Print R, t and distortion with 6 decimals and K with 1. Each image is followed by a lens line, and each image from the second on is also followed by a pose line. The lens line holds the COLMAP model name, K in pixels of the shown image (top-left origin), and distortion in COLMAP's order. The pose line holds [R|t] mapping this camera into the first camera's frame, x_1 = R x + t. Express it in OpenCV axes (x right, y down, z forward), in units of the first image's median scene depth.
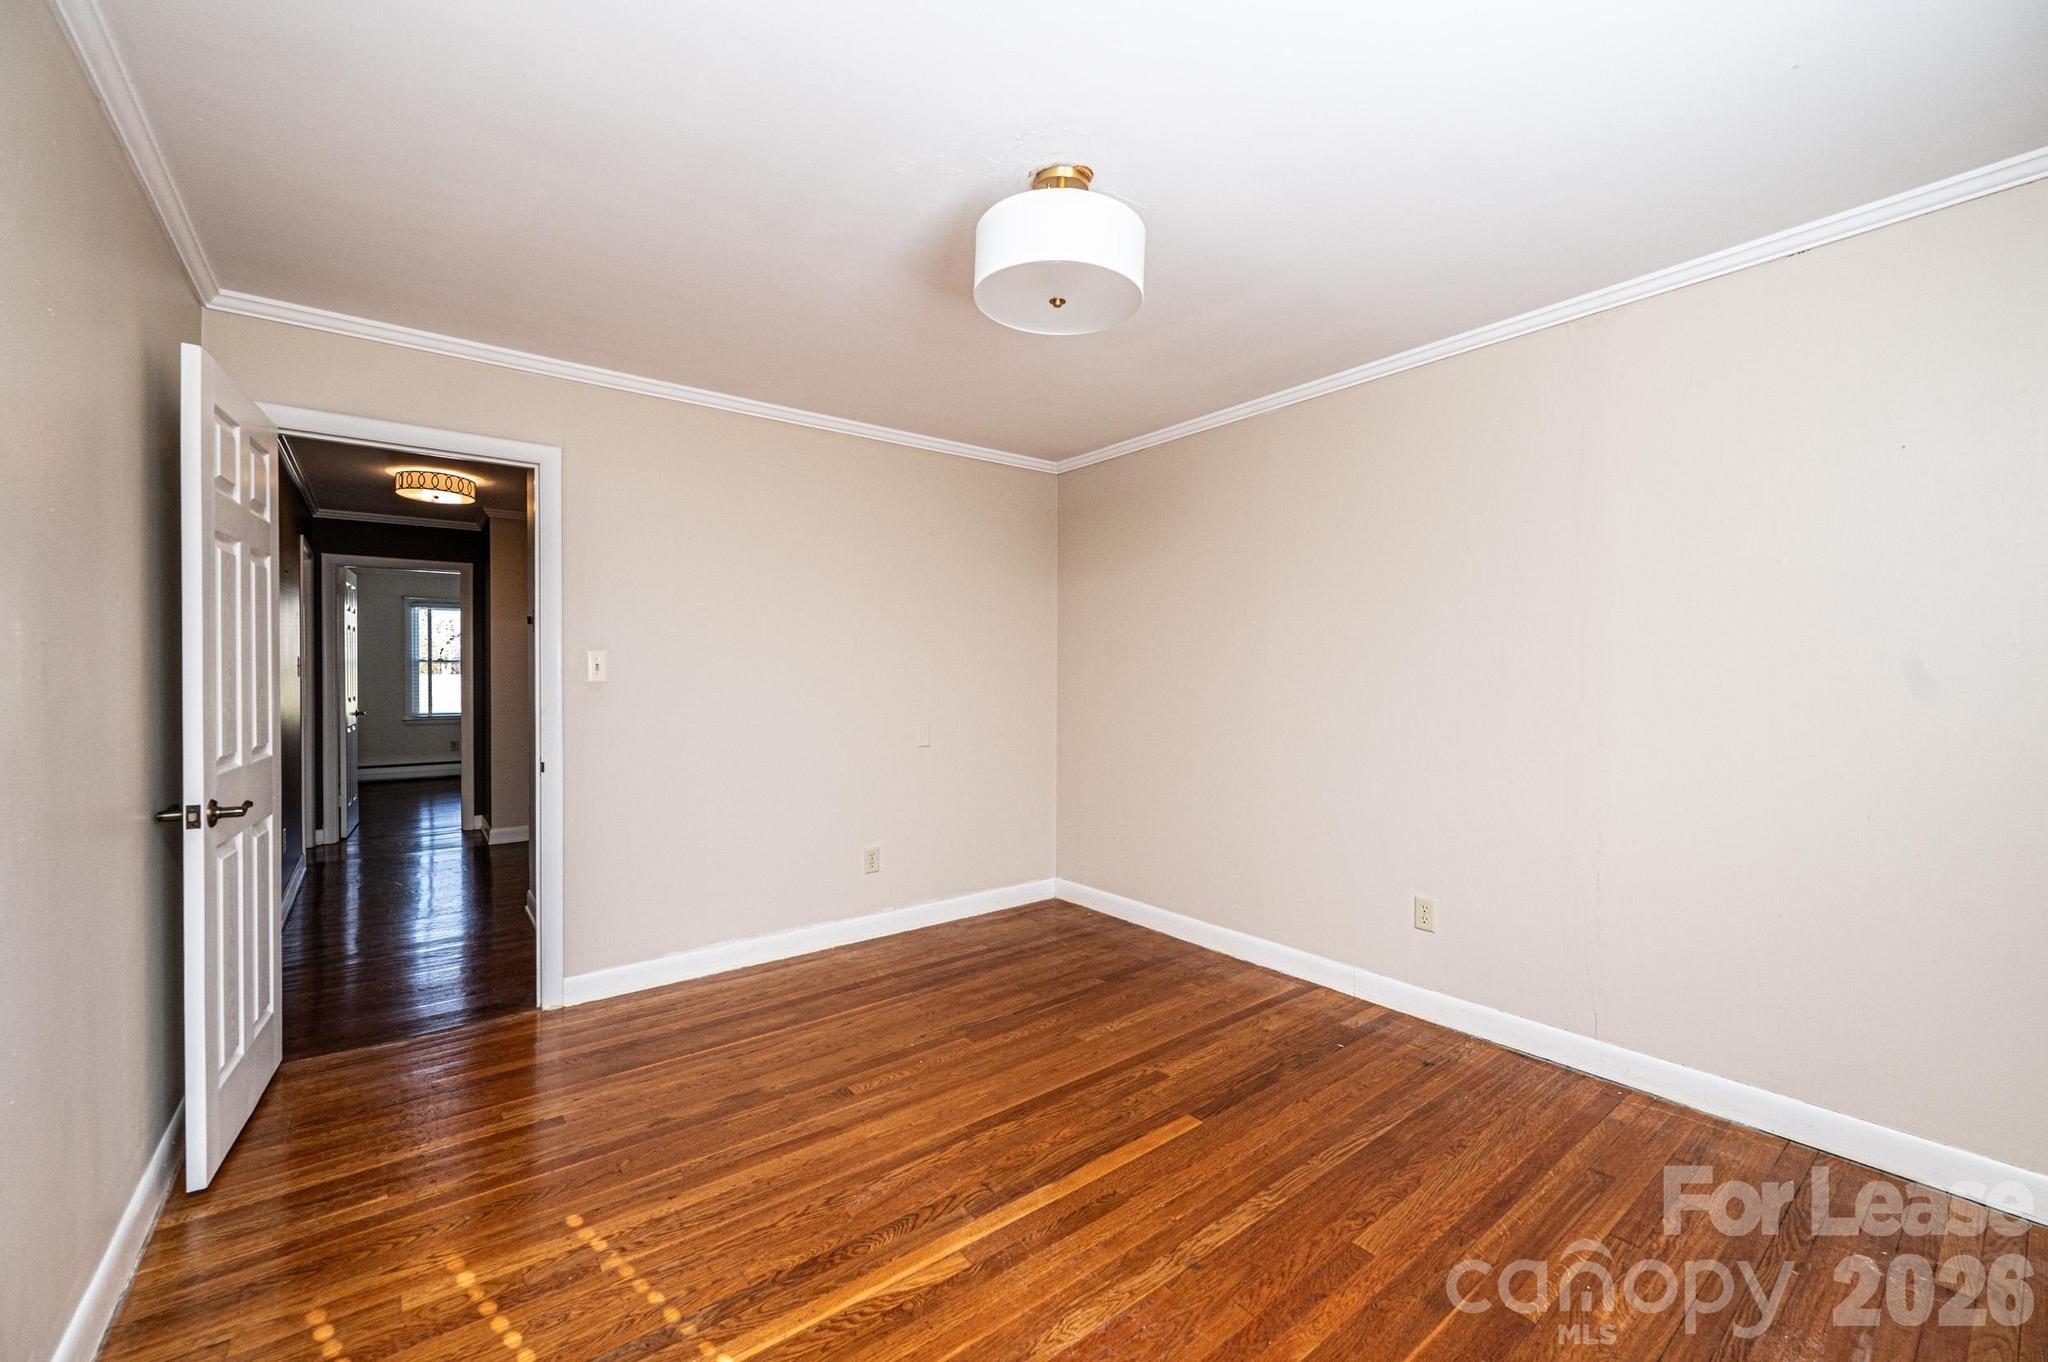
lens RADIAL K [[815.3, 0, 1024.0], [0, 815.3, 681.0], [0, 0, 1]] dist [-0.002127, -0.000149]
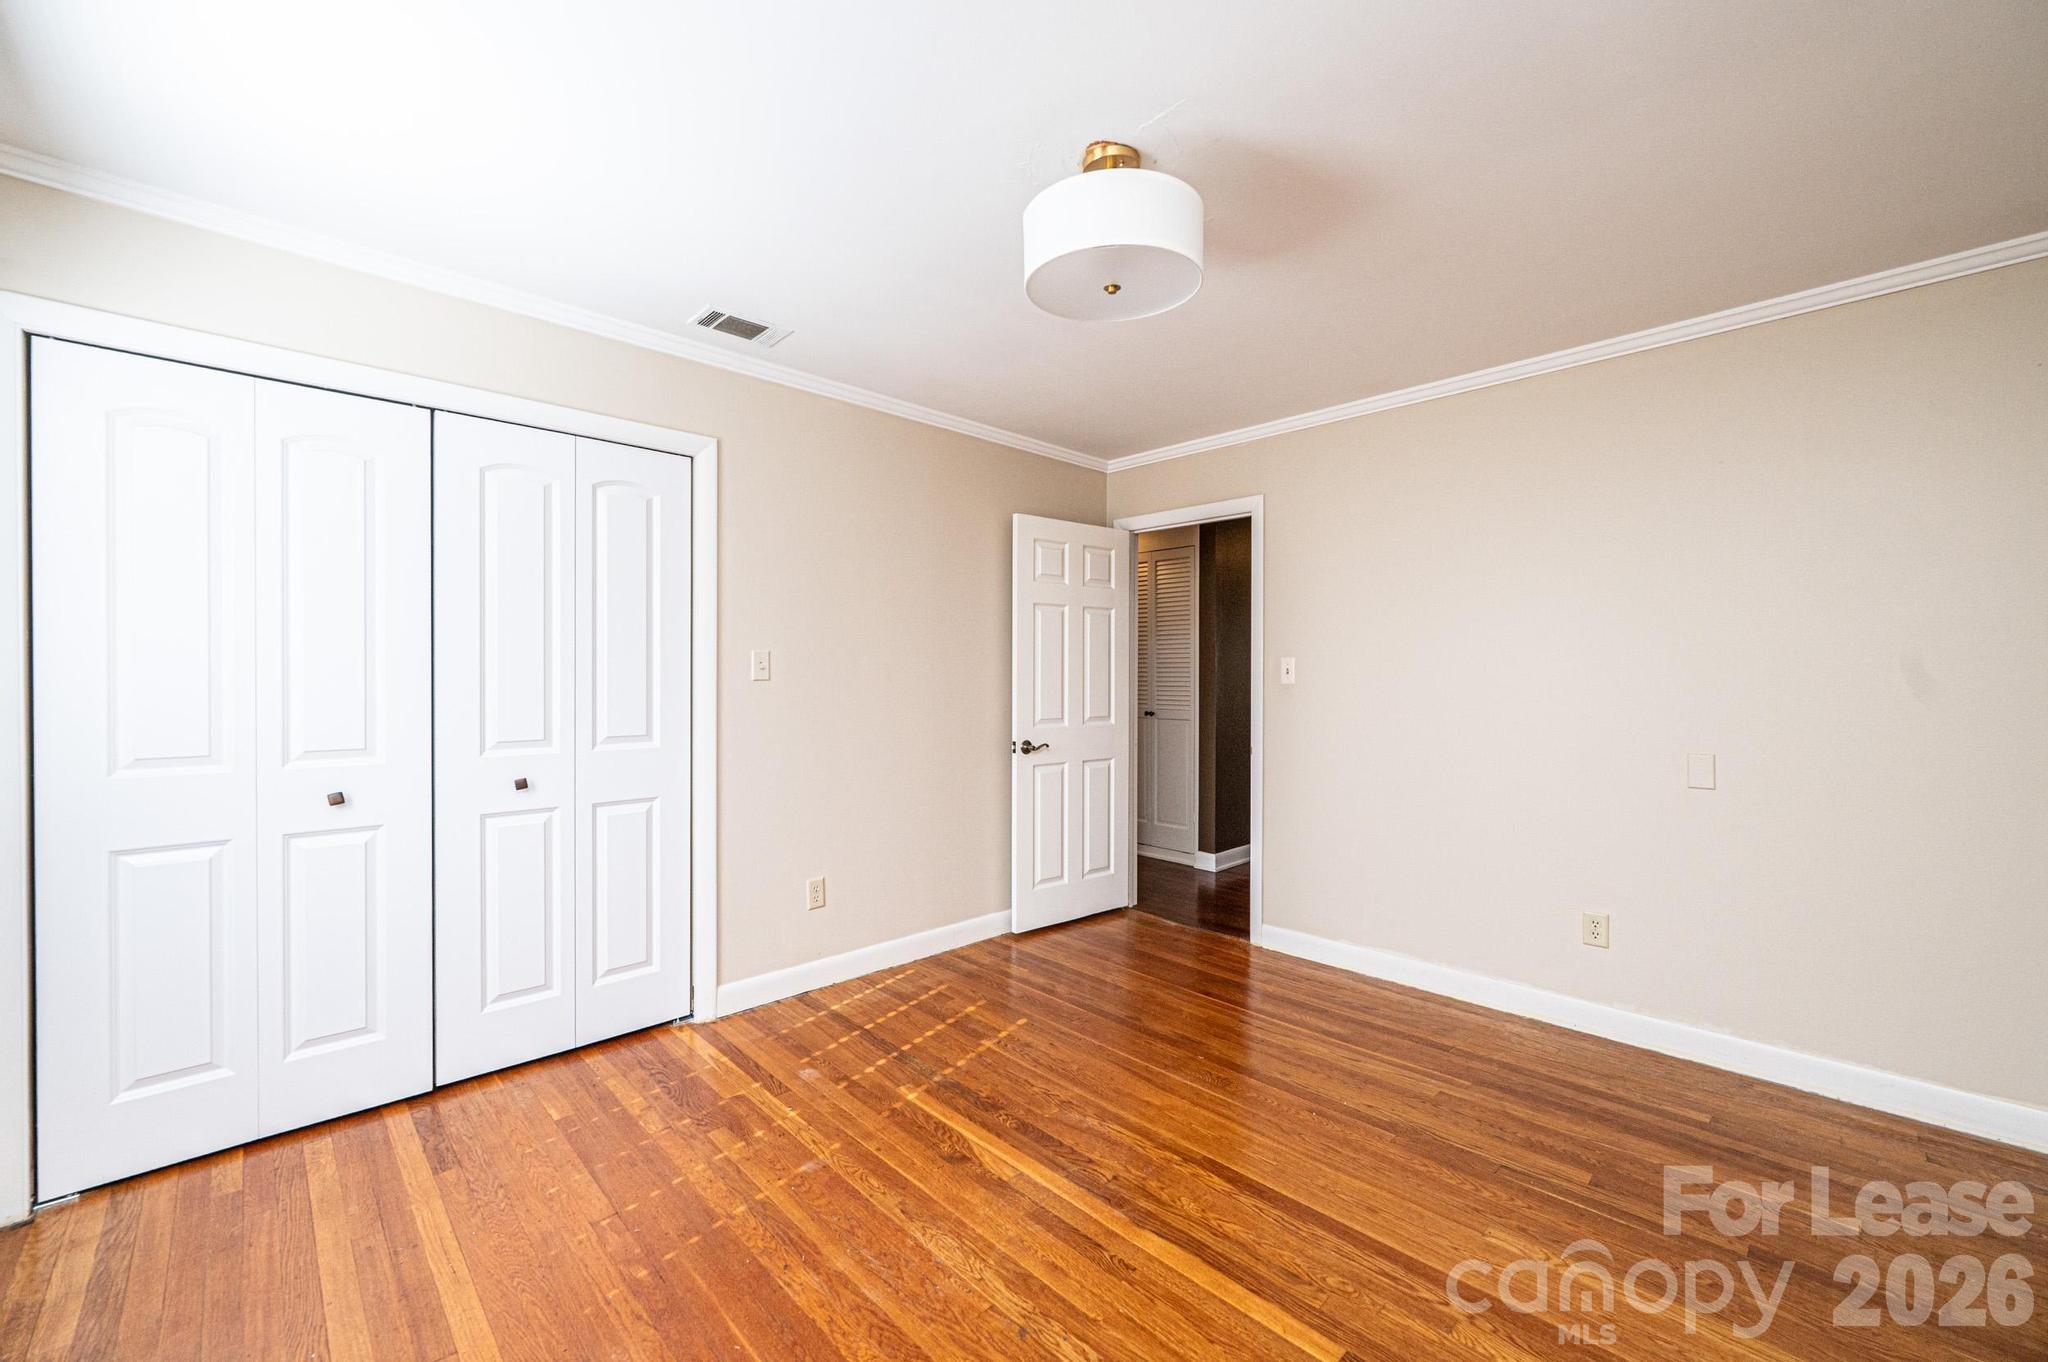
lens RADIAL K [[815.3, 0, 1024.0], [0, 815.3, 681.0], [0, 0, 1]] dist [-0.002127, -0.000149]
pose [[0.105560, 0.005769, -0.994396, 0.609570], [-0.012293, 0.999914, 0.004496, -0.004000], [0.994337, 0.011749, 0.105622, 0.495487]]
